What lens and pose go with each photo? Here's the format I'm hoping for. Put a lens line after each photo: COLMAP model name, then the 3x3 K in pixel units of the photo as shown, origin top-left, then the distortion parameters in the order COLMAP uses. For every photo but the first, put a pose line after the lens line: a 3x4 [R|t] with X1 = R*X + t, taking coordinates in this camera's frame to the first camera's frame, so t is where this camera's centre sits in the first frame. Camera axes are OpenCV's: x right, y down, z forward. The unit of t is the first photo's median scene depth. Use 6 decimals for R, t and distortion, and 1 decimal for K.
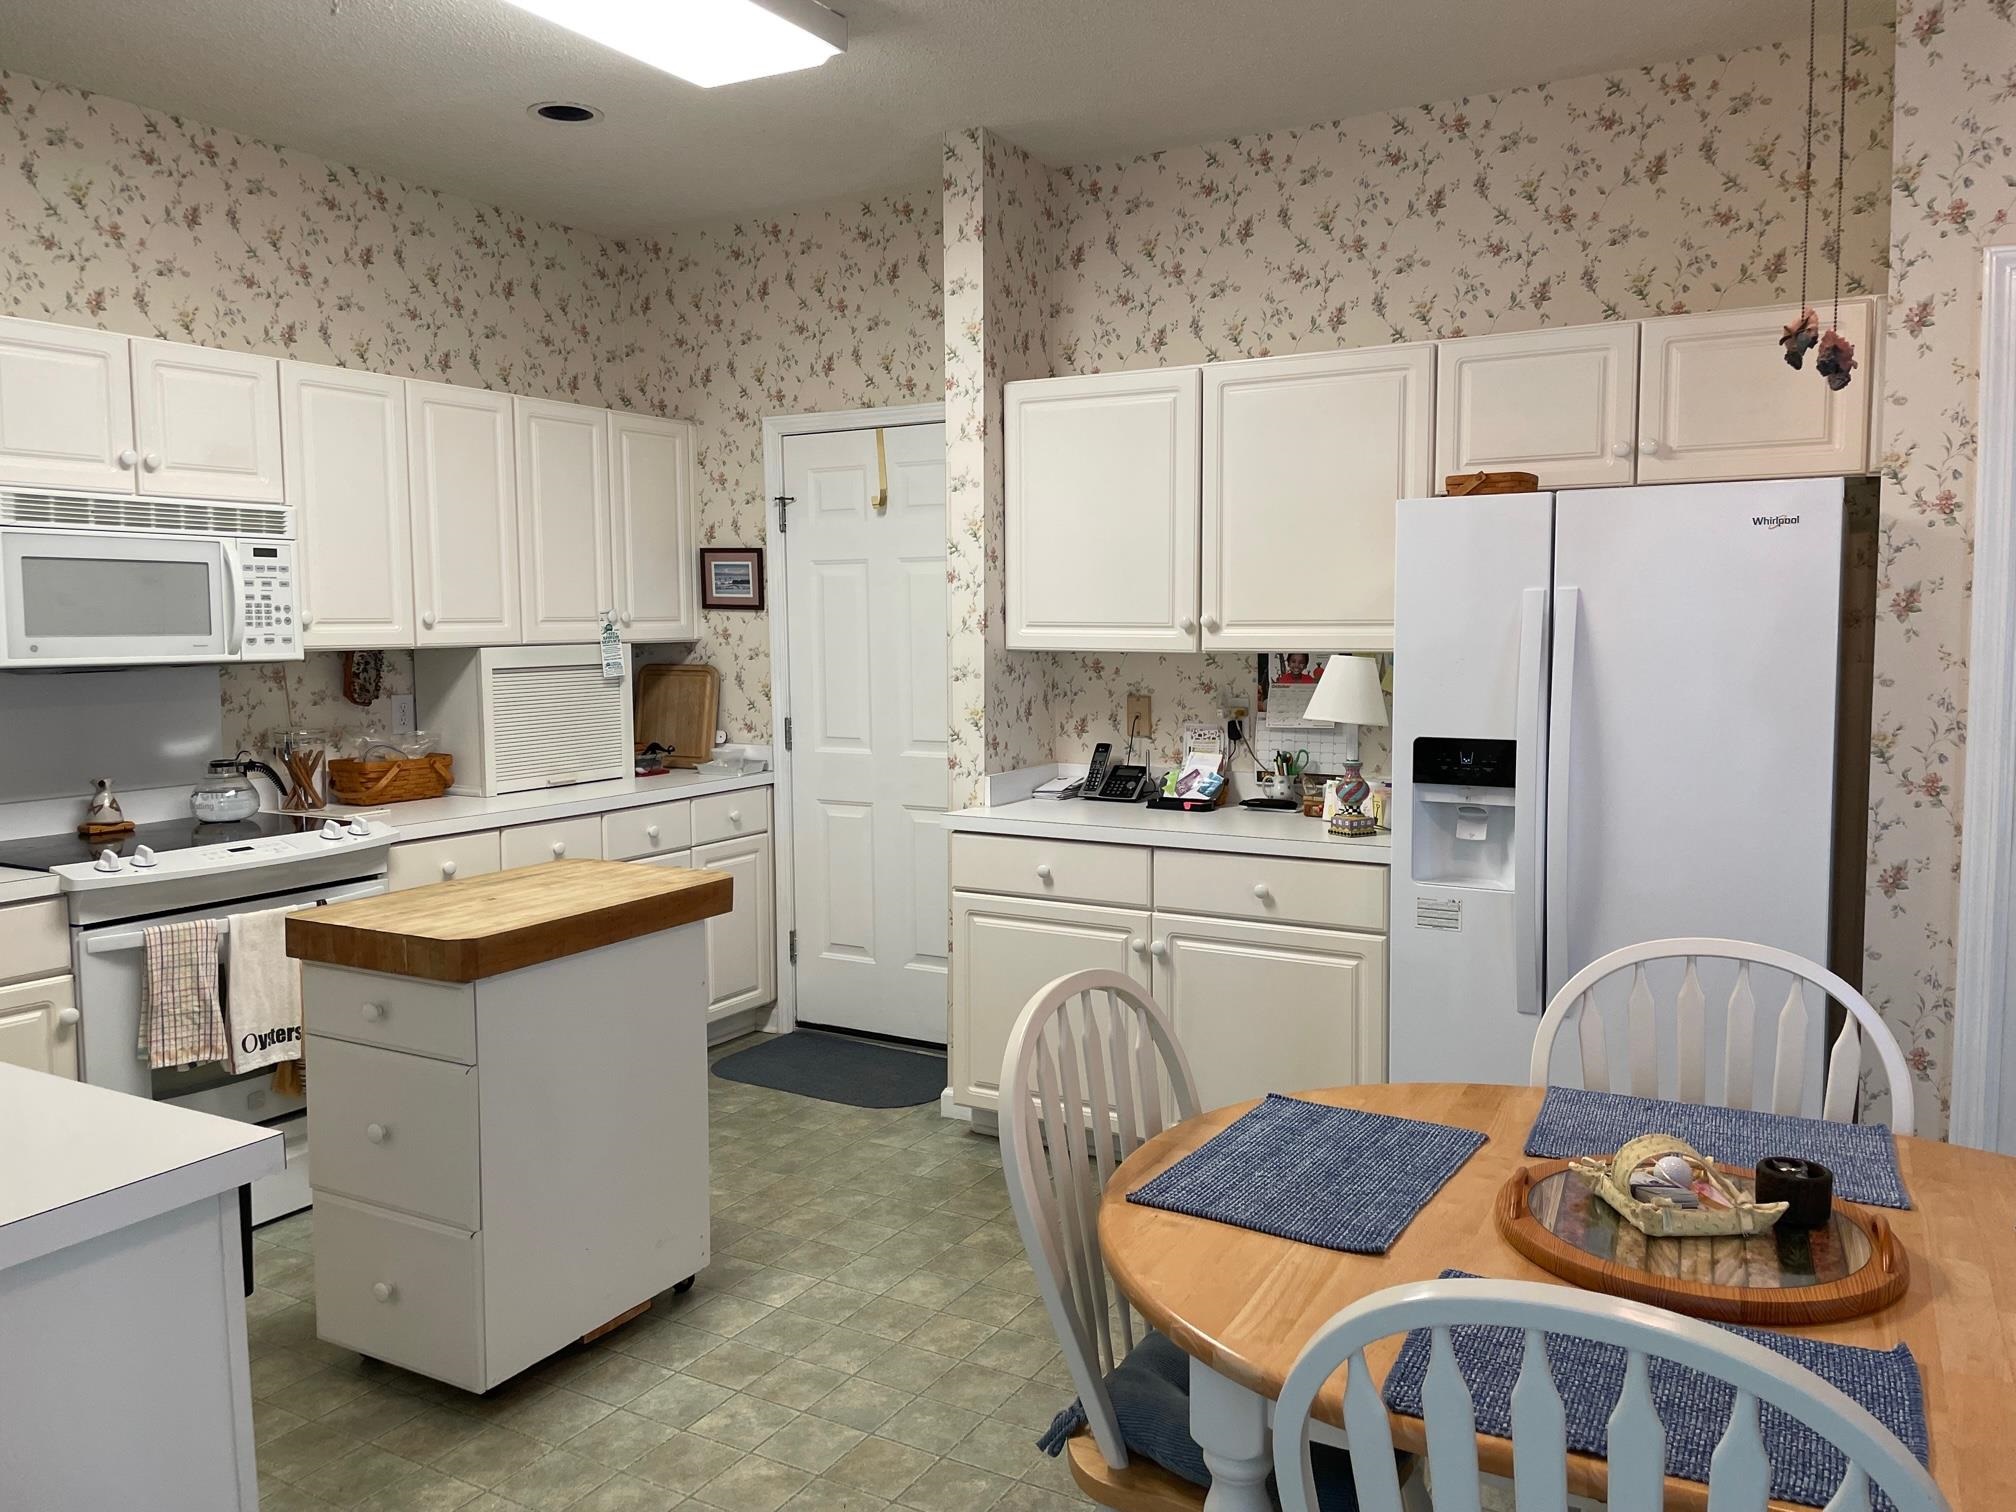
lens RADIAL K [[1514.3, 0, 1018.1], [0, 1514.3, 741.2], [0, 0, 1]] dist [0.090495, -0.125669]
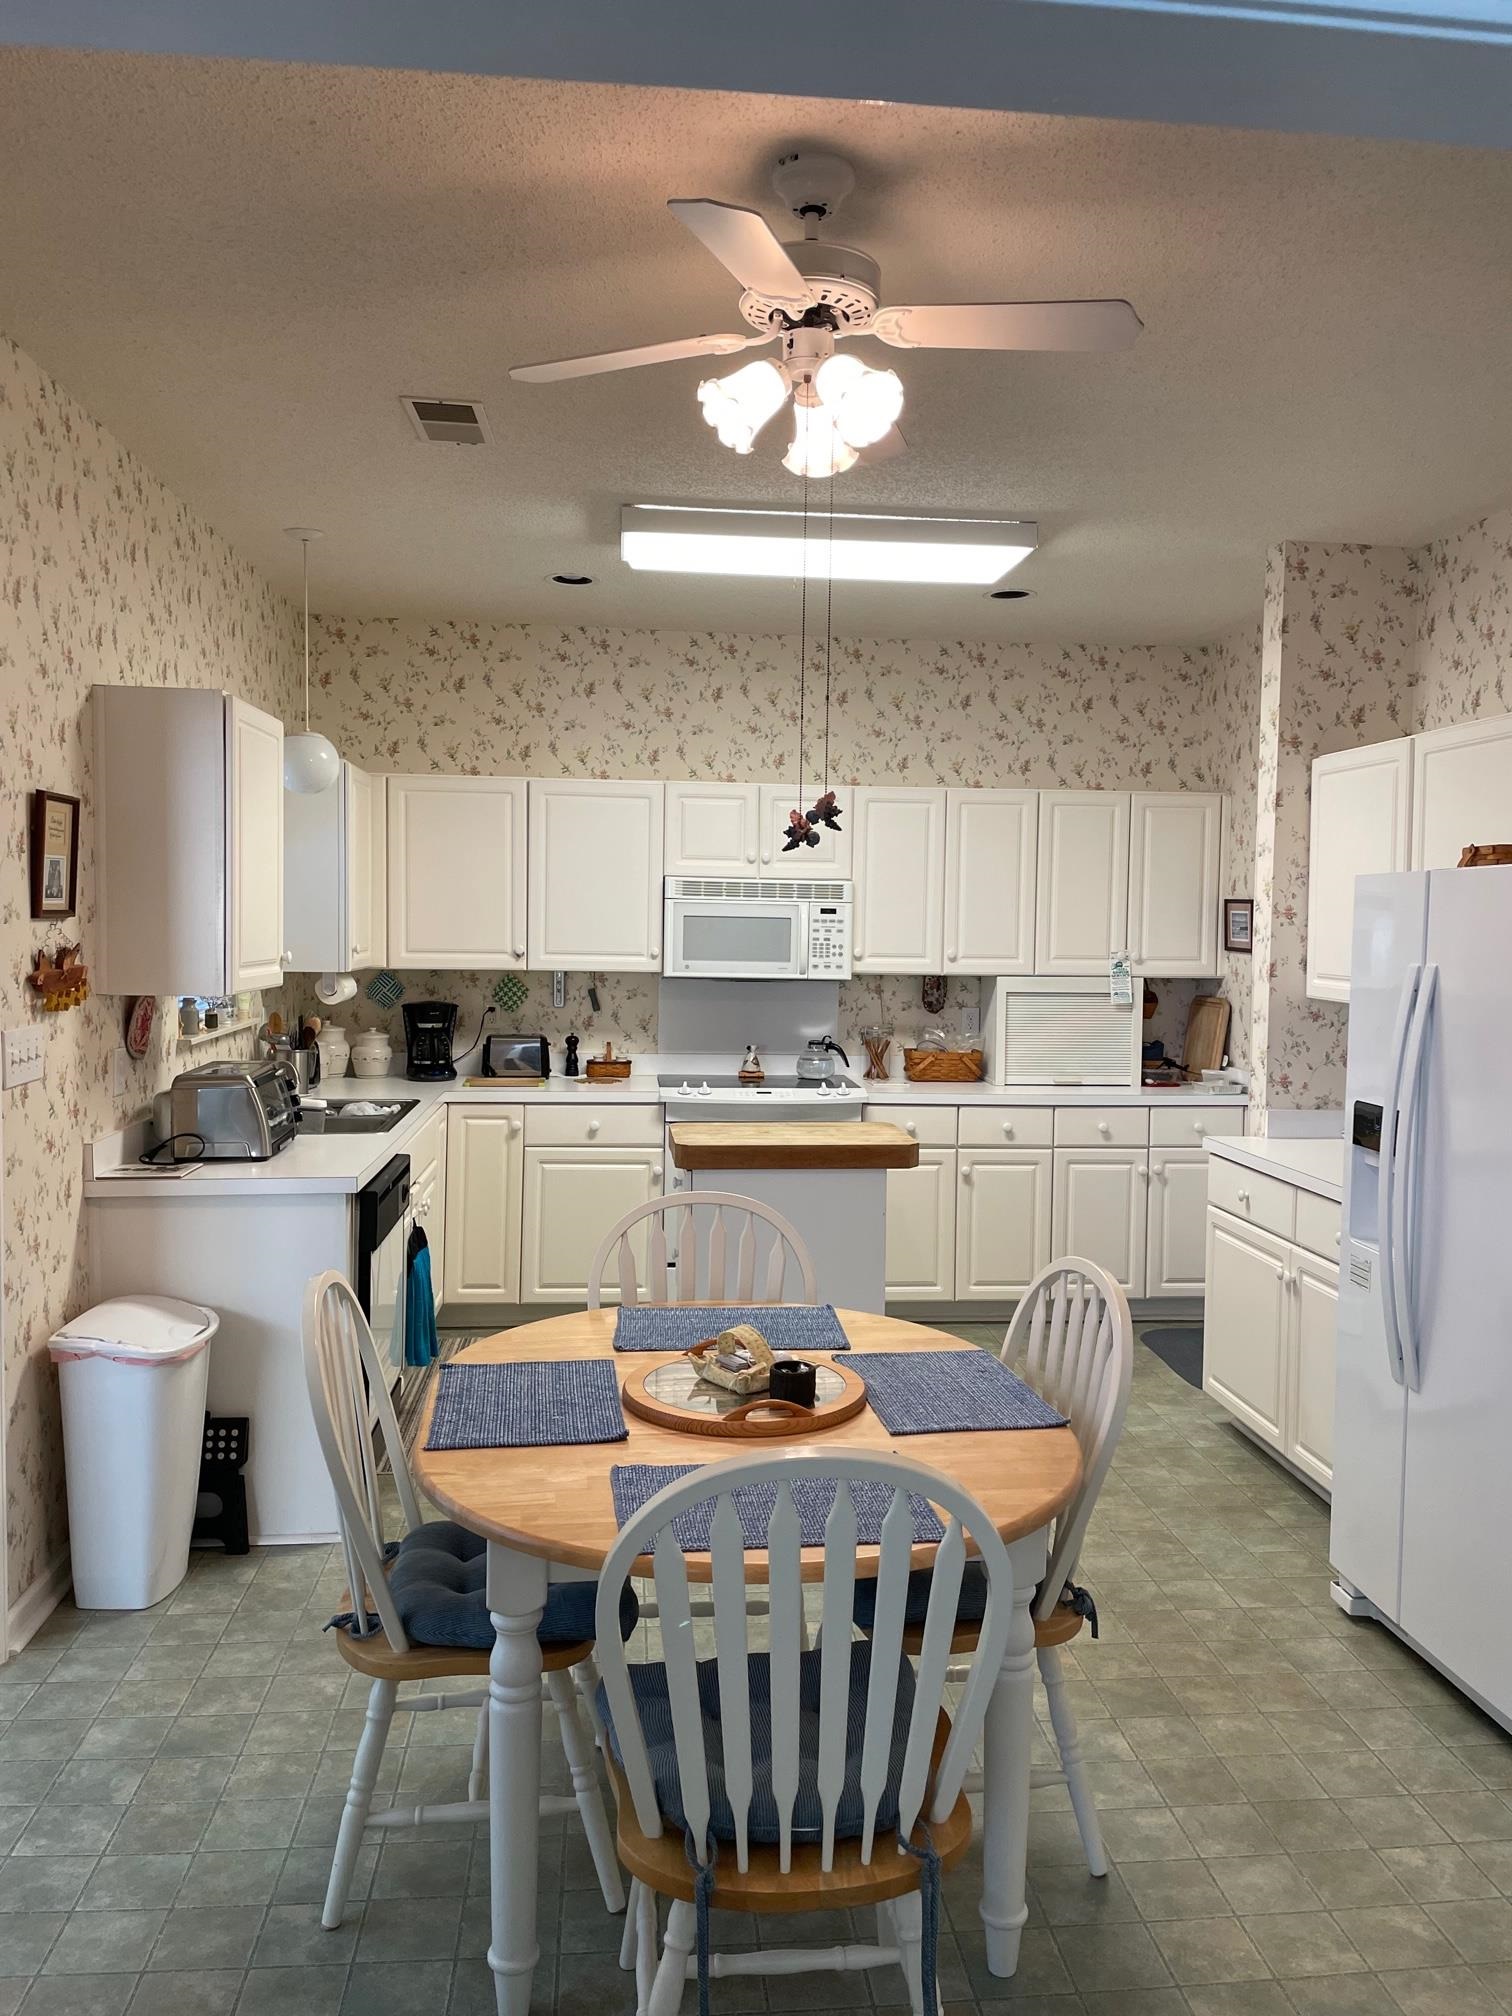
lens RADIAL K [[1528.6, 0, 768.6], [0, 1528.6, 1002.6], [0, 0, 1]] dist [0.095411, -0.119713]
pose [[0.580954, 0.057683, -0.811890, 0.676619], [-0.086602, 0.996204, 0.008810, -0.033557], [0.809316, 0.065193, 0.583744, 0.033773]]
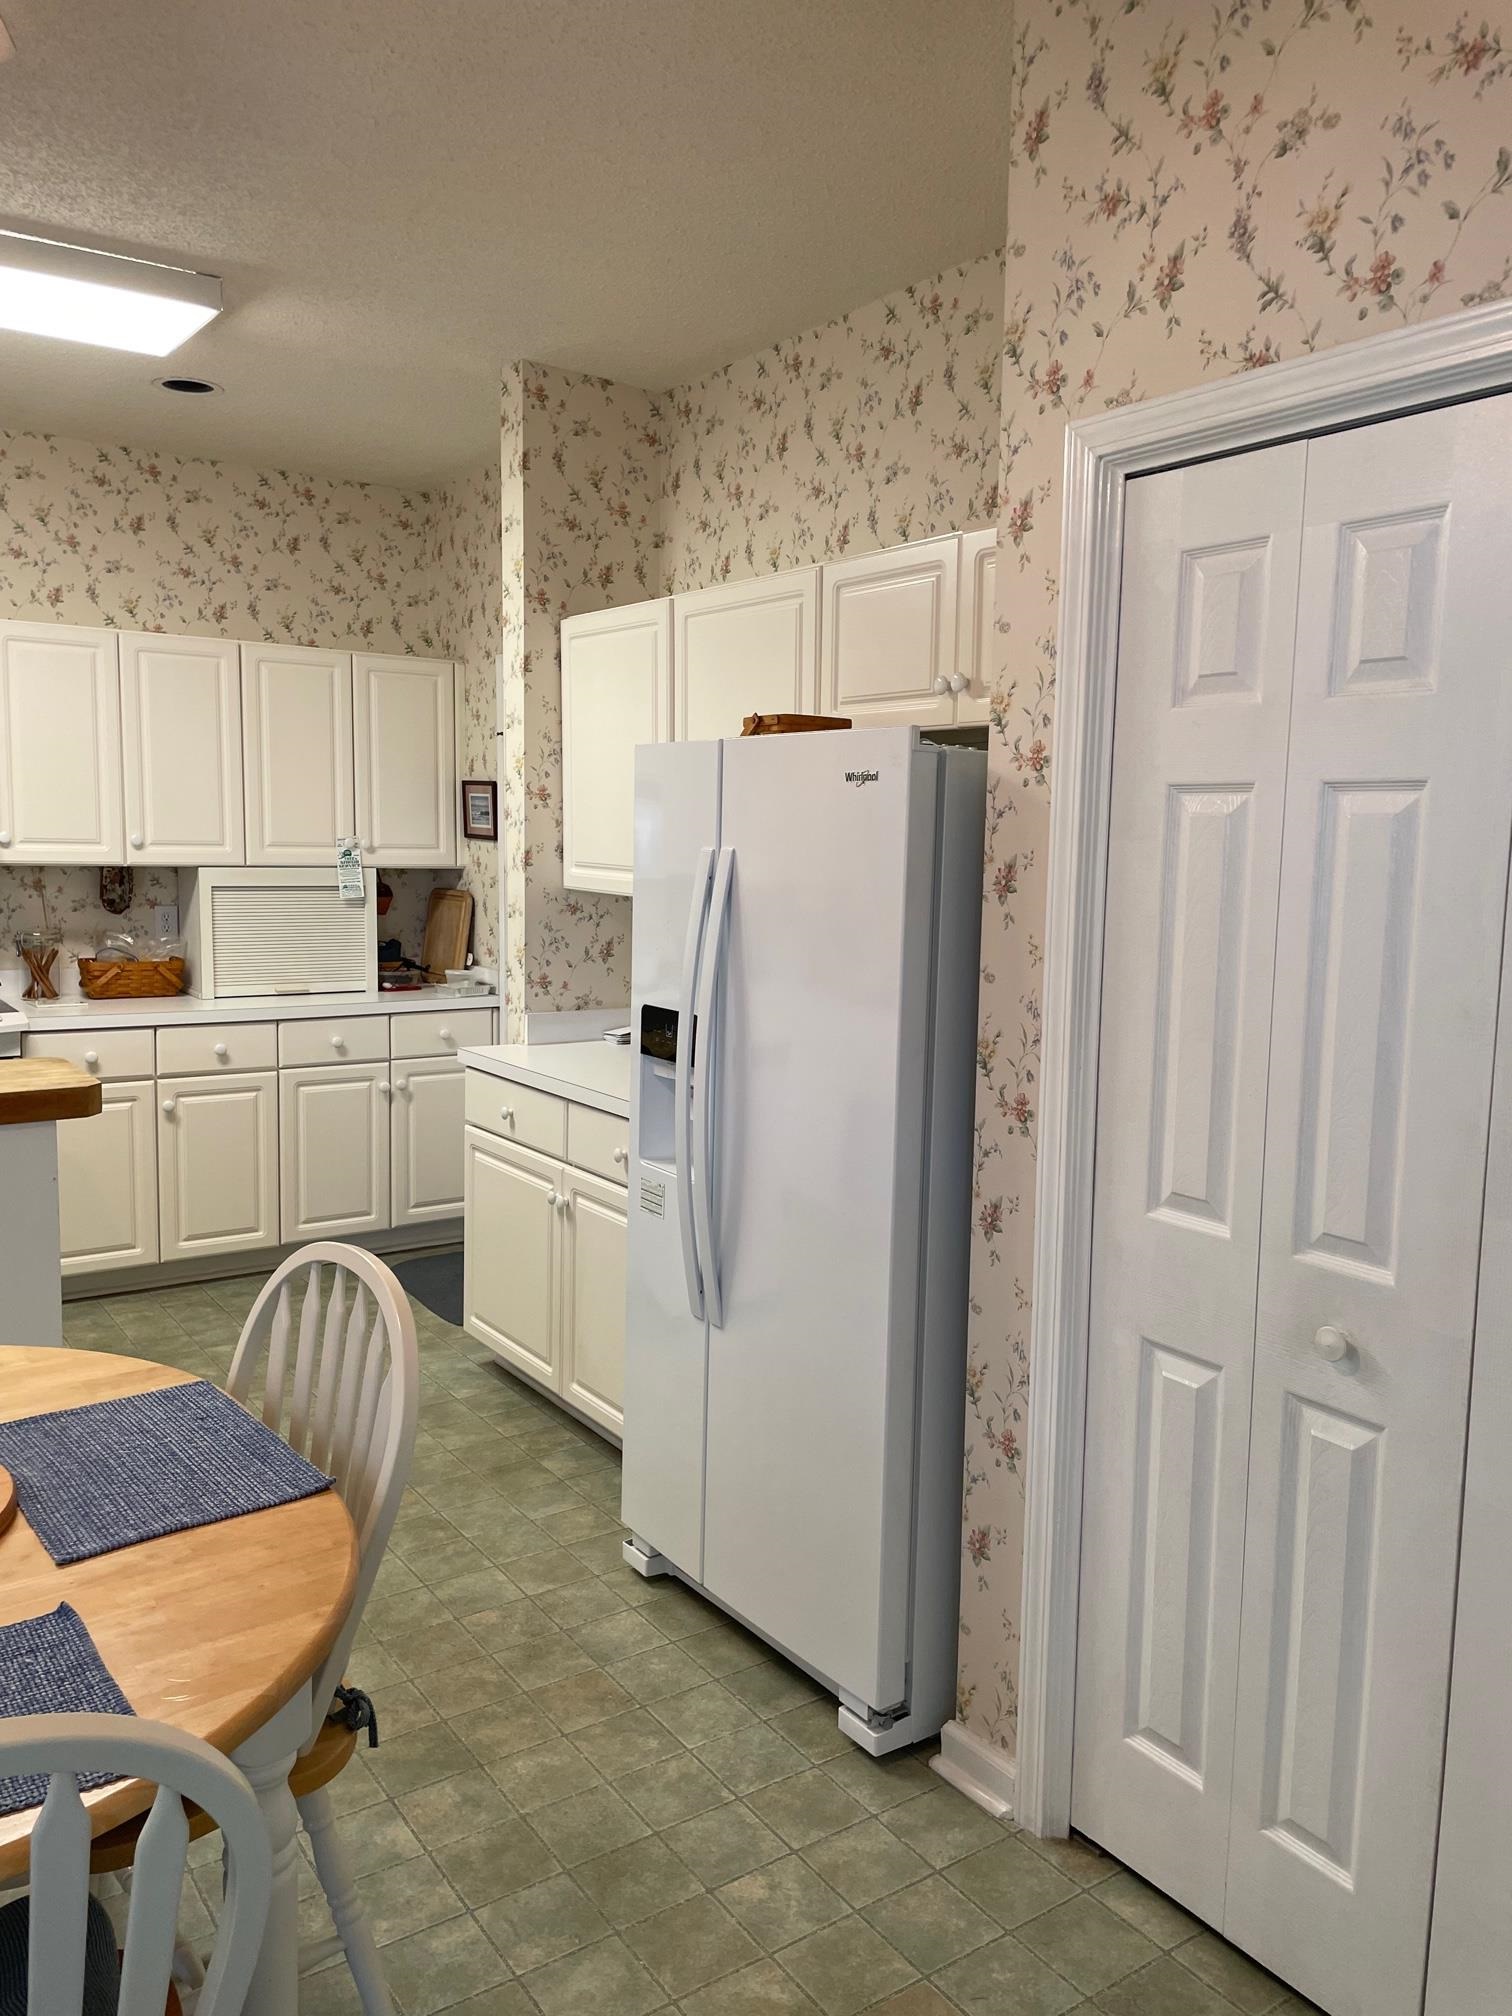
lens RADIAL K [[1524.7, 0, 785.8], [0, 1524.7, 1005.5], [0, 0, 1]] dist [0.092795, -0.117930]
pose [[0.905104, 0.073492, -0.418791, 0.552605], [-0.062240, 0.997240, 0.040488, -0.033899], [0.420610, -0.010580, 0.907180, 0.151752]]
